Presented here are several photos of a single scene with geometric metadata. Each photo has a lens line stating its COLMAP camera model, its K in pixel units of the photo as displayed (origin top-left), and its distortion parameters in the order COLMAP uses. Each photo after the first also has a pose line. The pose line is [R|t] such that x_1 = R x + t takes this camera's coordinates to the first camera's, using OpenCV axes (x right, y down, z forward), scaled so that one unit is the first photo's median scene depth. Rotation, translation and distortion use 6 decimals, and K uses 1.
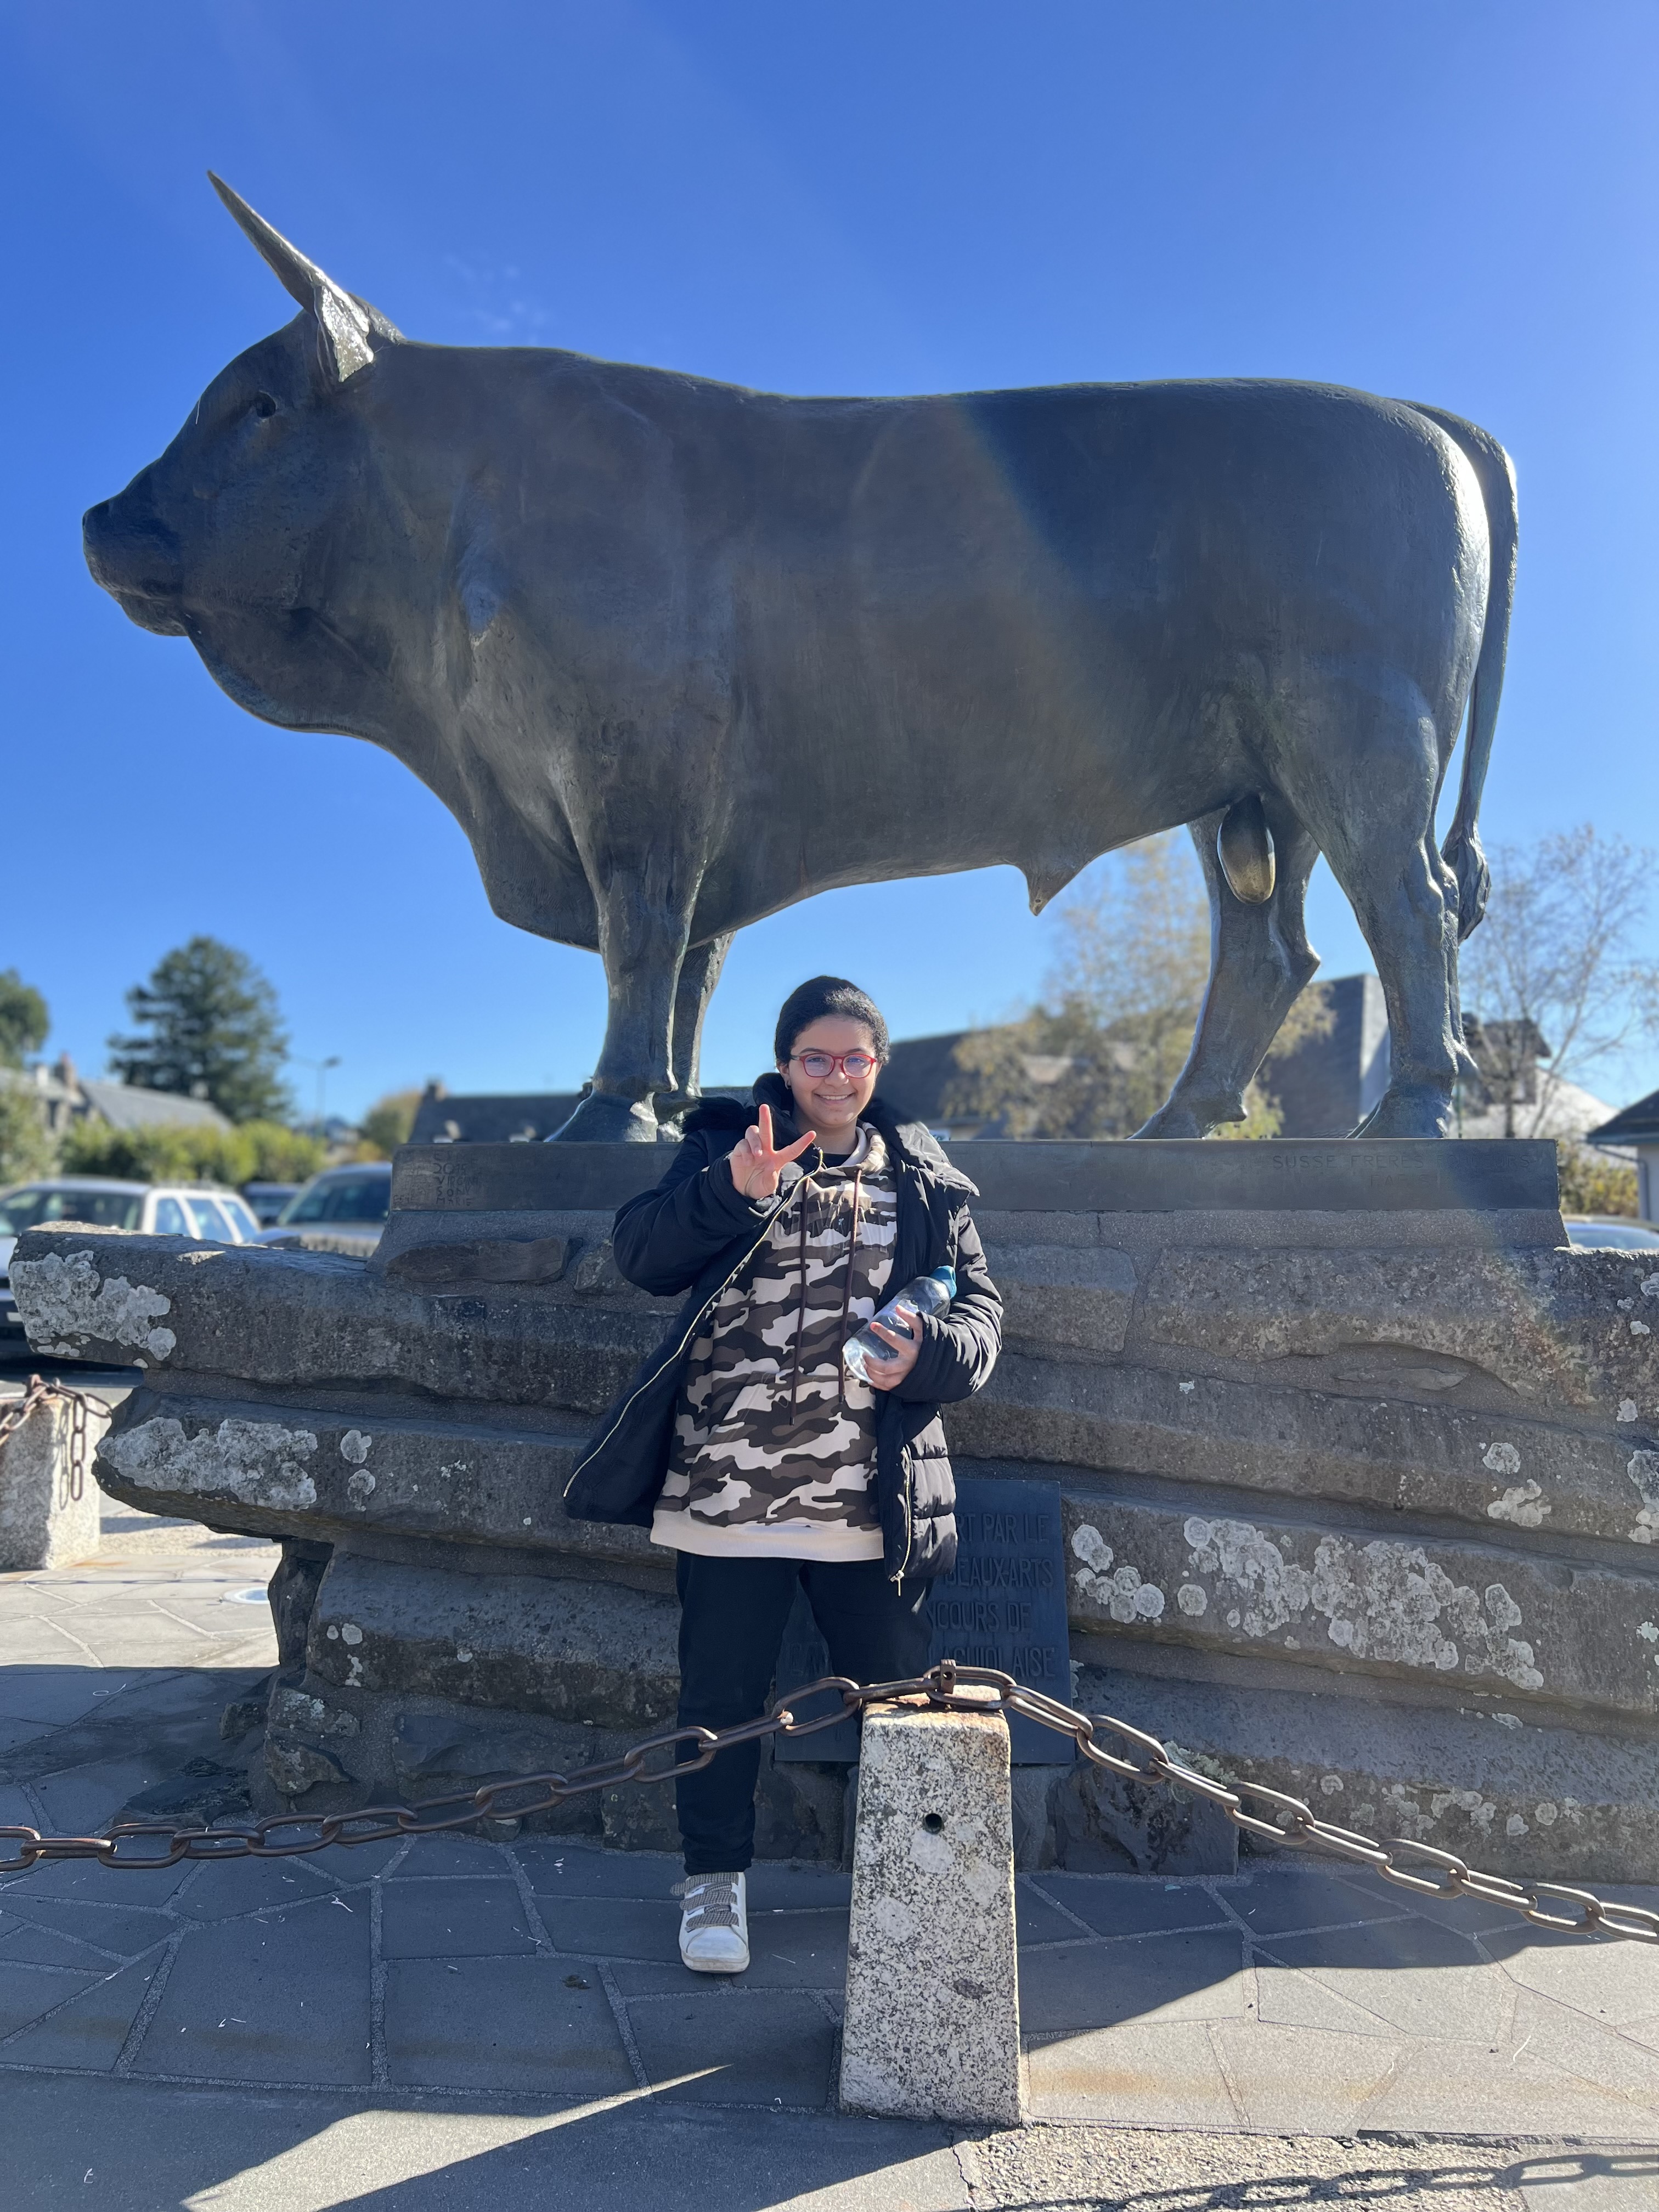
lens RADIAL K [[1653.0, 0, 832.2], [0, 1653.0, 1112.0], [0, 0, 1]] dist [0.009013, -0.007644]
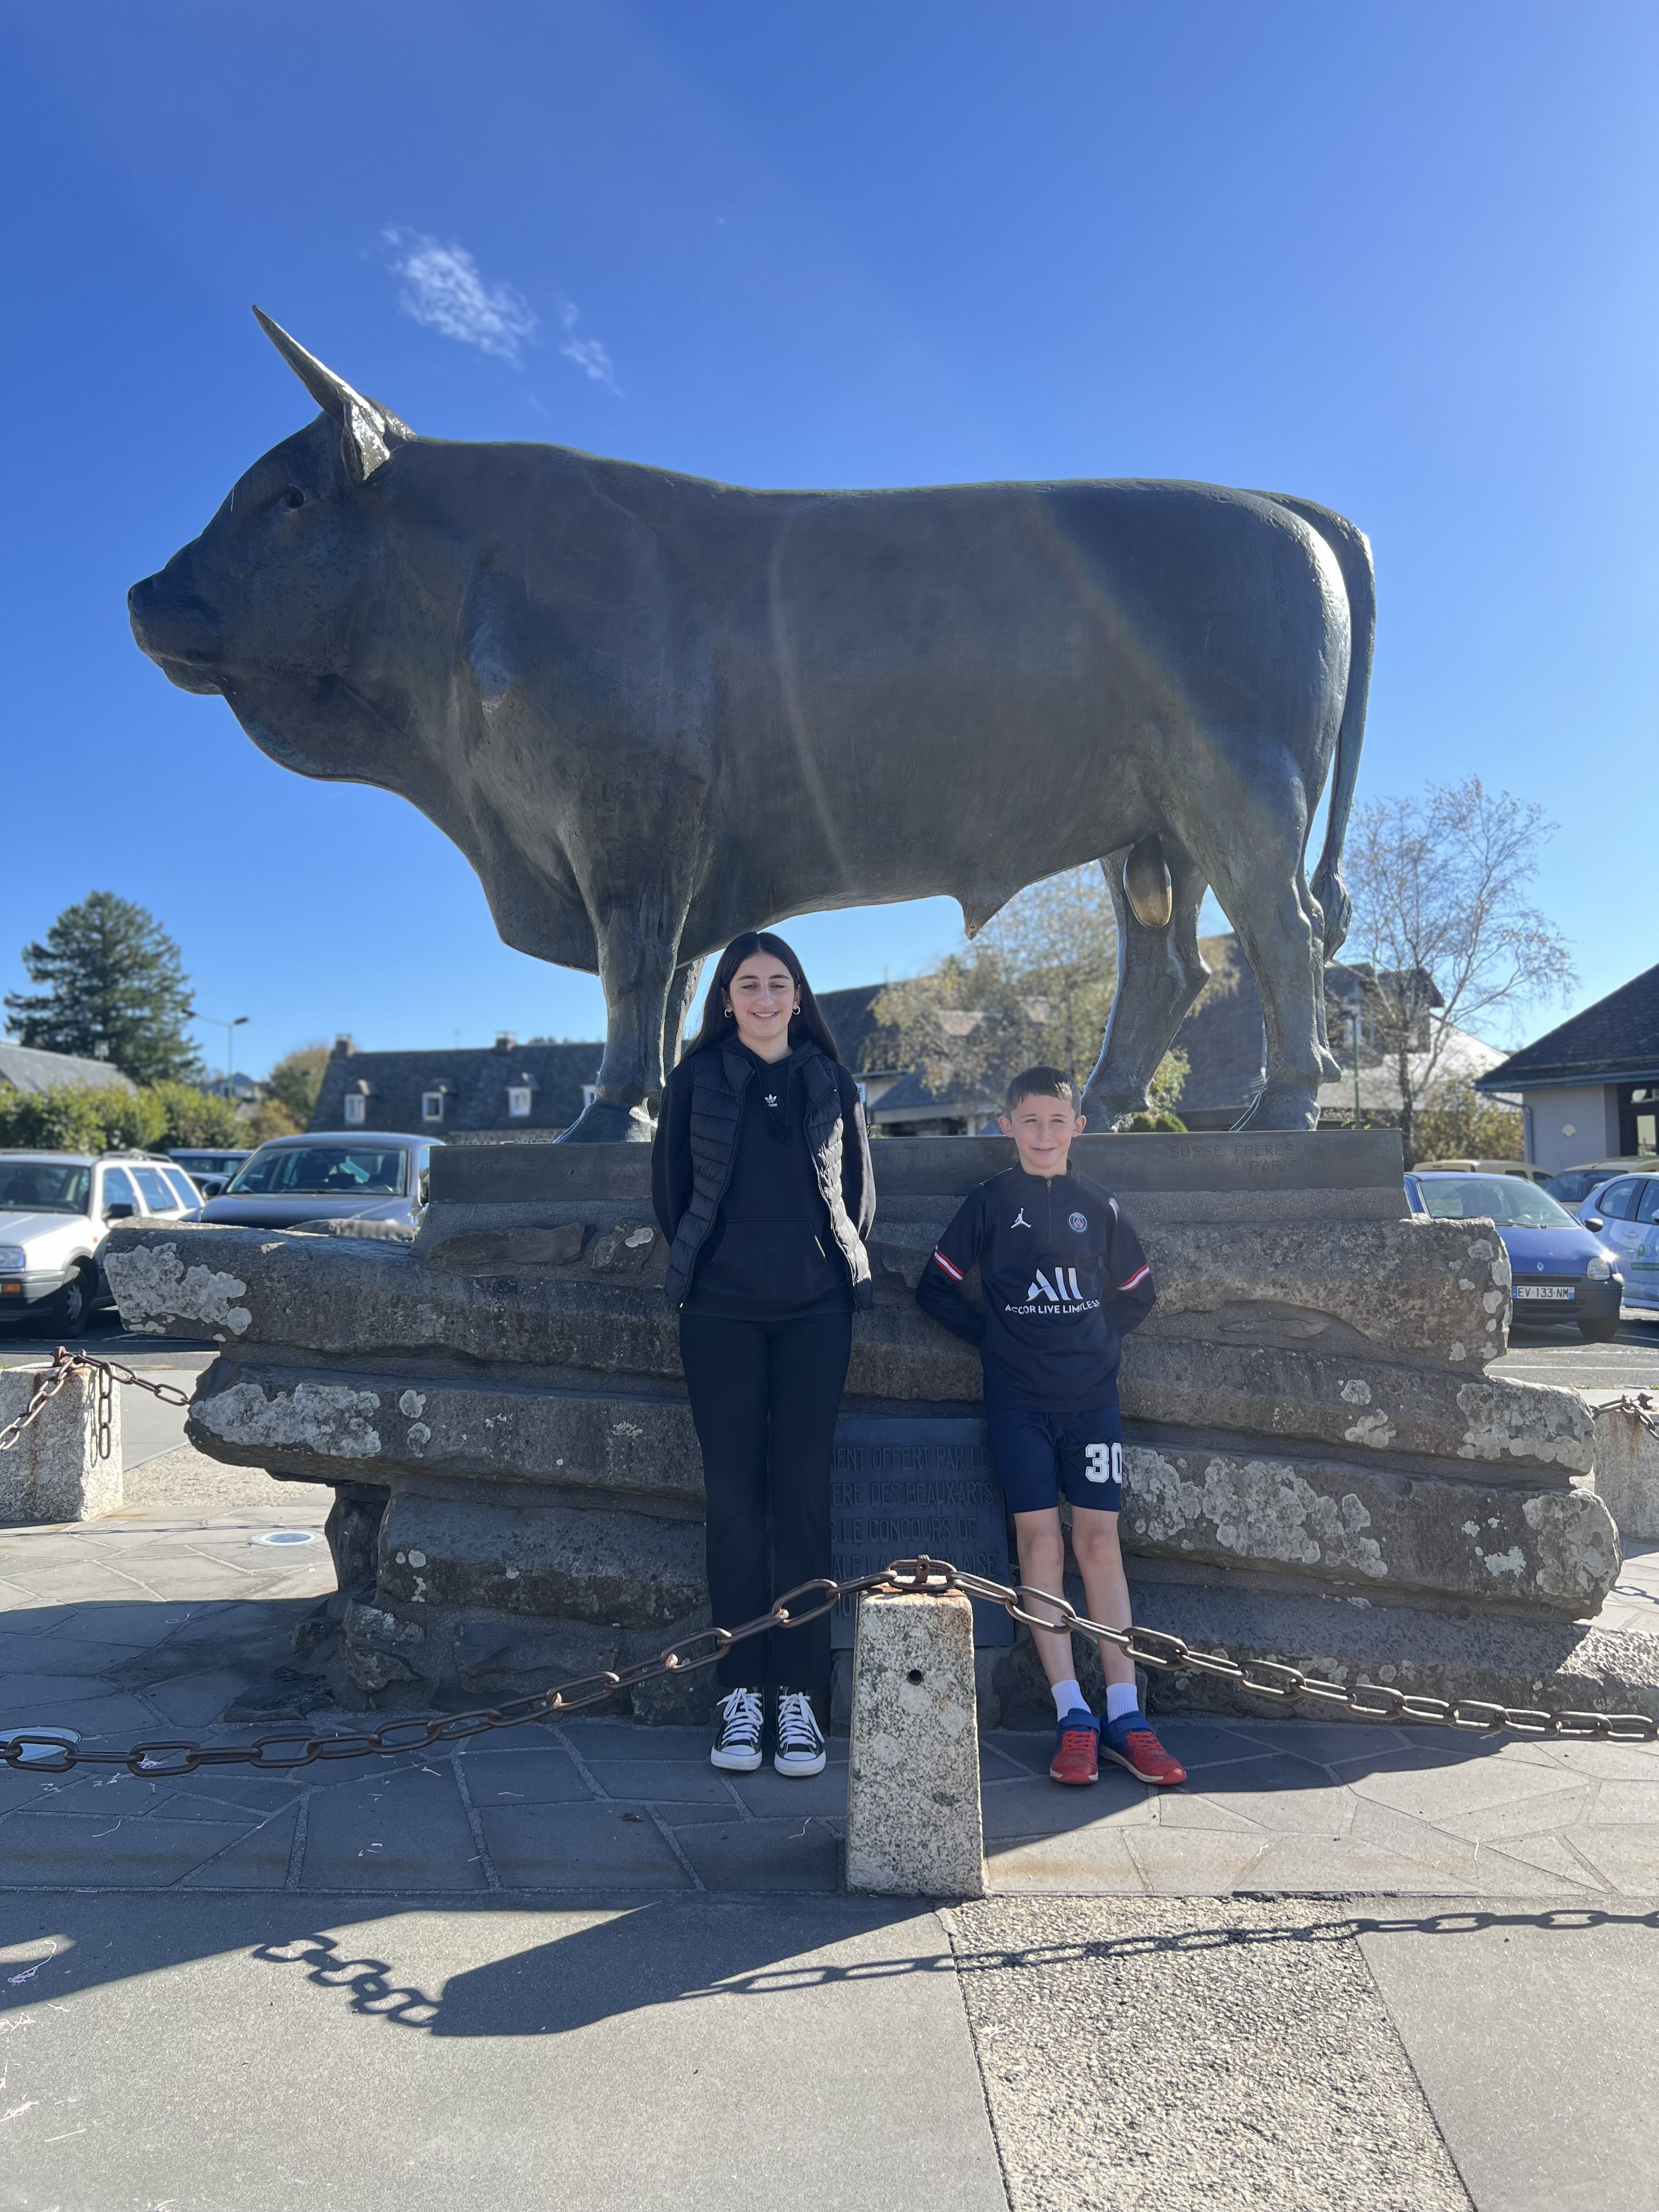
lens RADIAL K [[1653.0, 0, 832.2], [0, 1653.0, 1112.0], [0, 0, 1]] dist [0.009013, -0.007644]
pose [[0.998507, -0.013073, 0.053041, -0.044894], [0.011454, 0.999462, 0.030721, -0.040100], [-0.053414, -0.030068, 0.998120, -0.194263]]
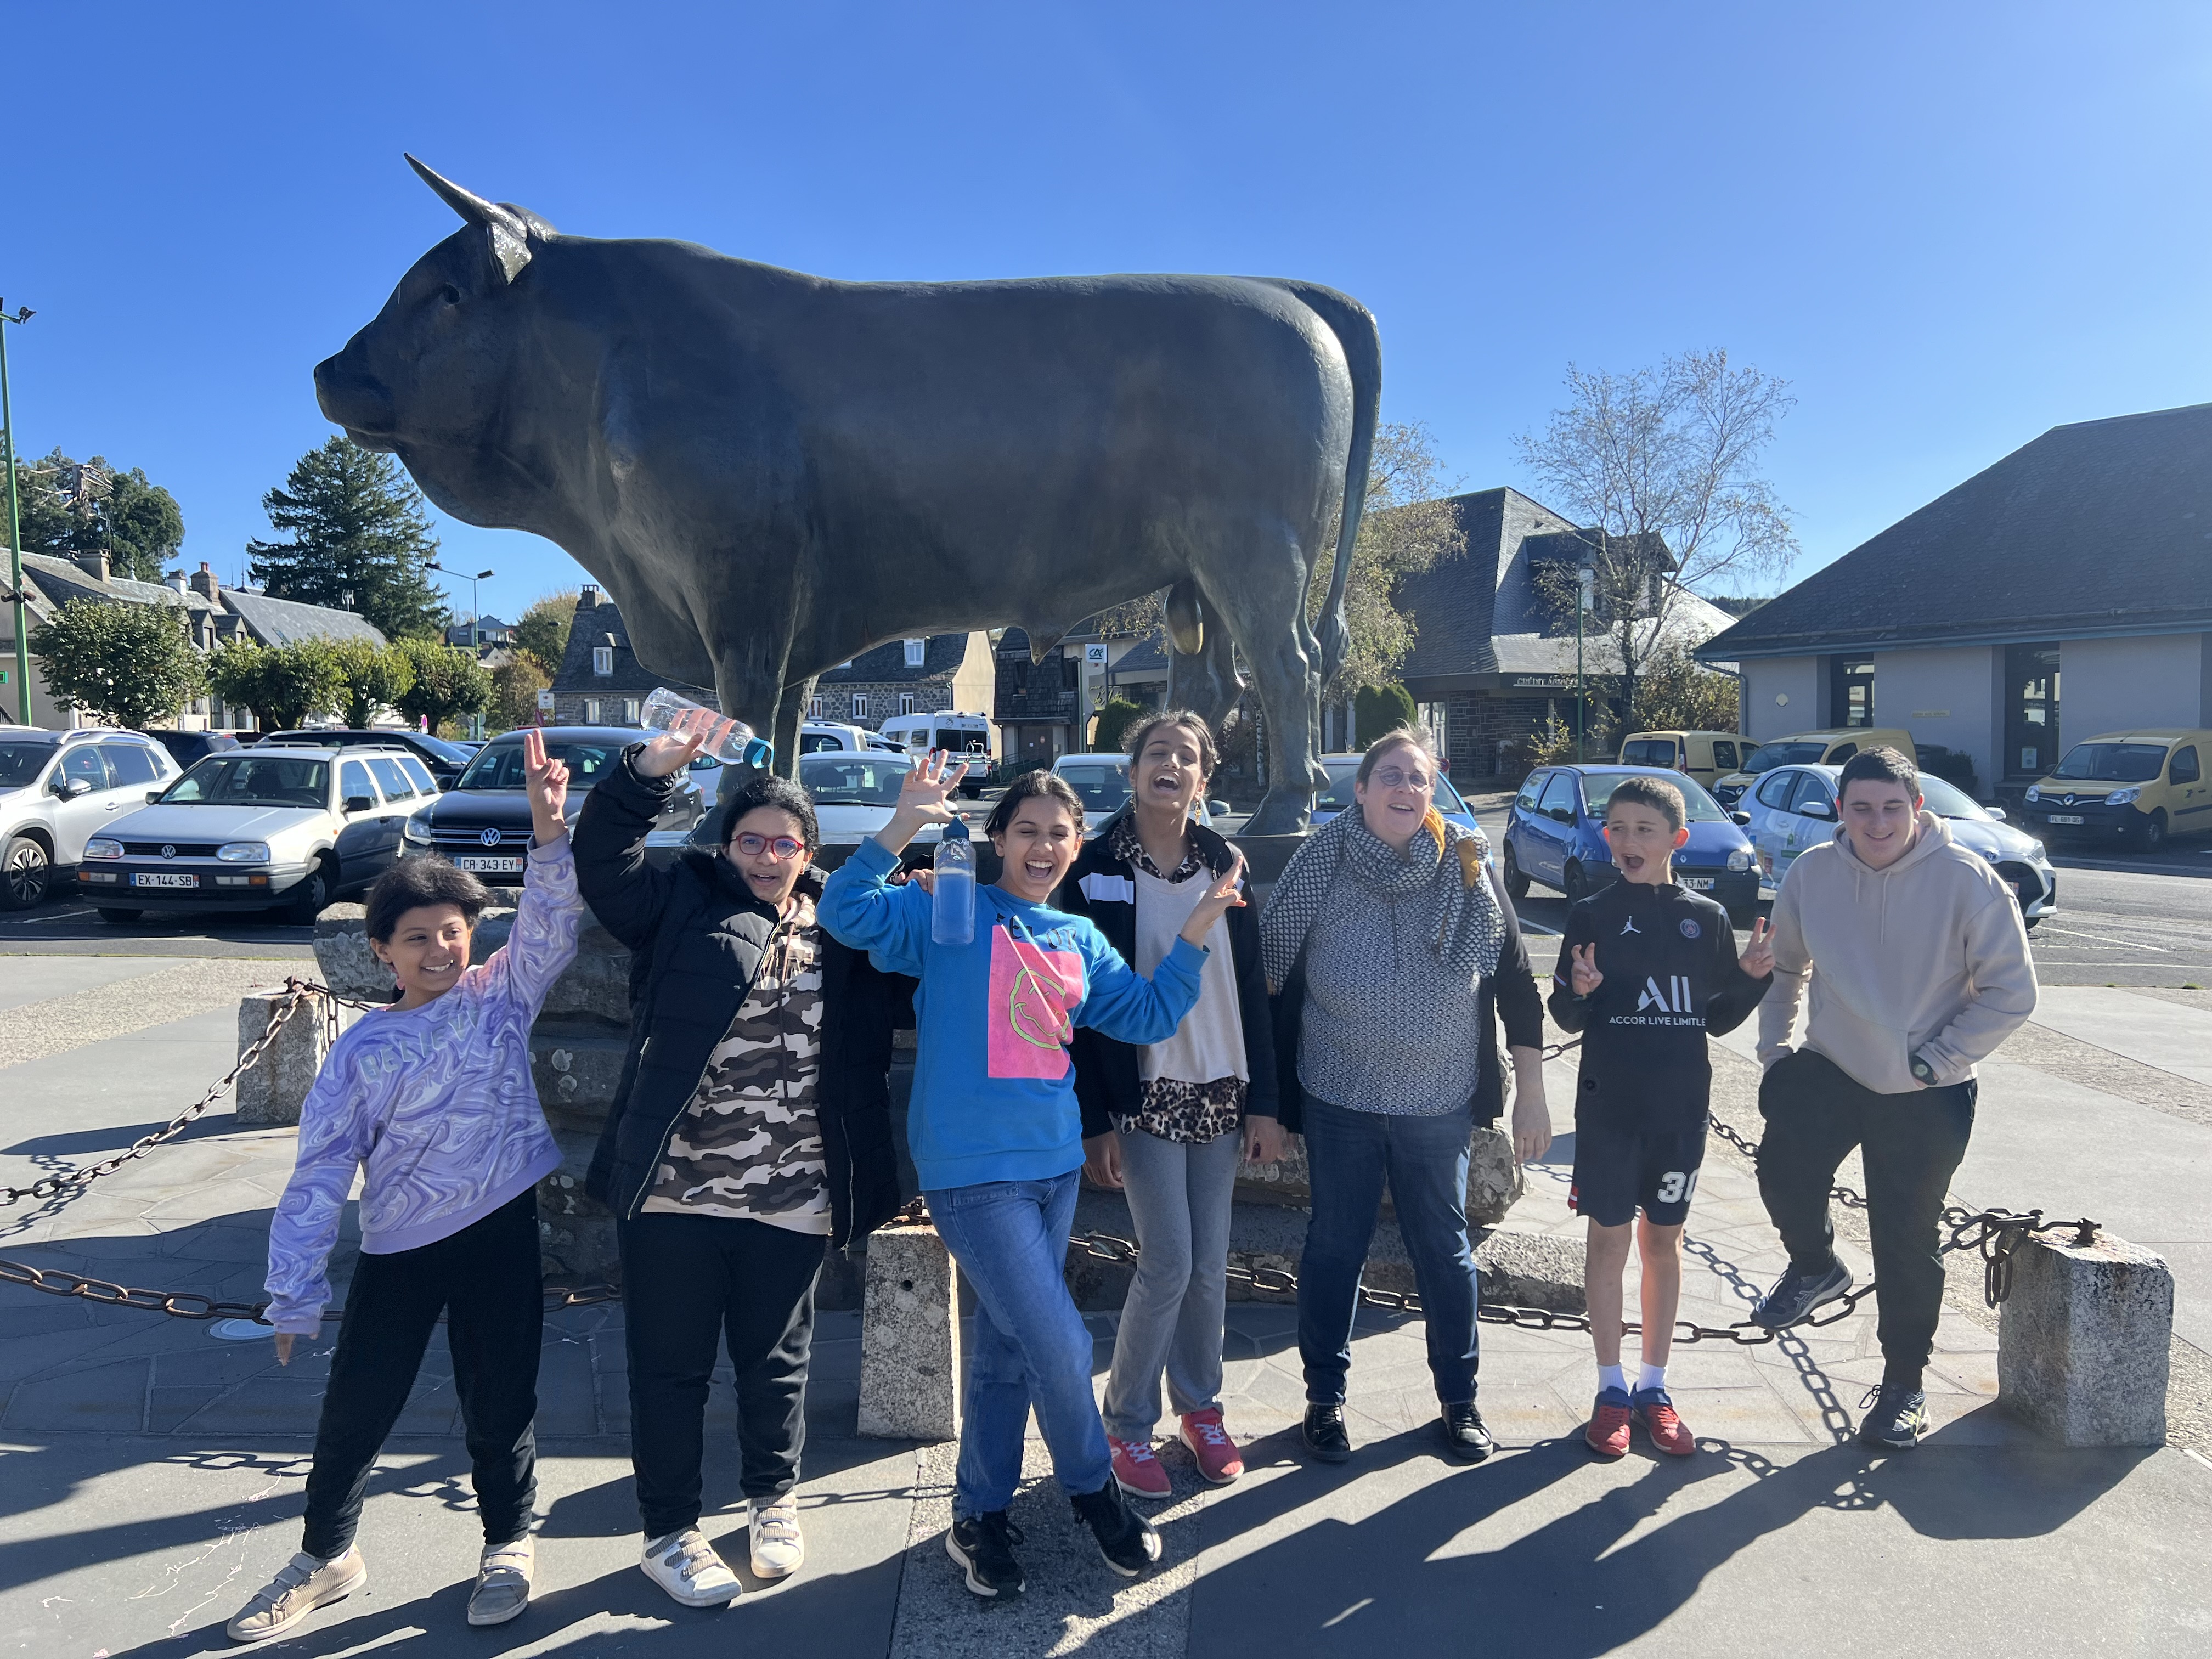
lens RADIAL K [[1654.9, 0, 1103.7], [0, 1654.9, 819.0], [0, 0, 1]] dist [0.015676, -0.012146]
pose [[0.998122, -0.015195, 0.059337, 0.114469], [0.007426, 0.991616, 0.129002, -0.200307], [-0.060799, -0.128319, 0.989867, -0.481612]]
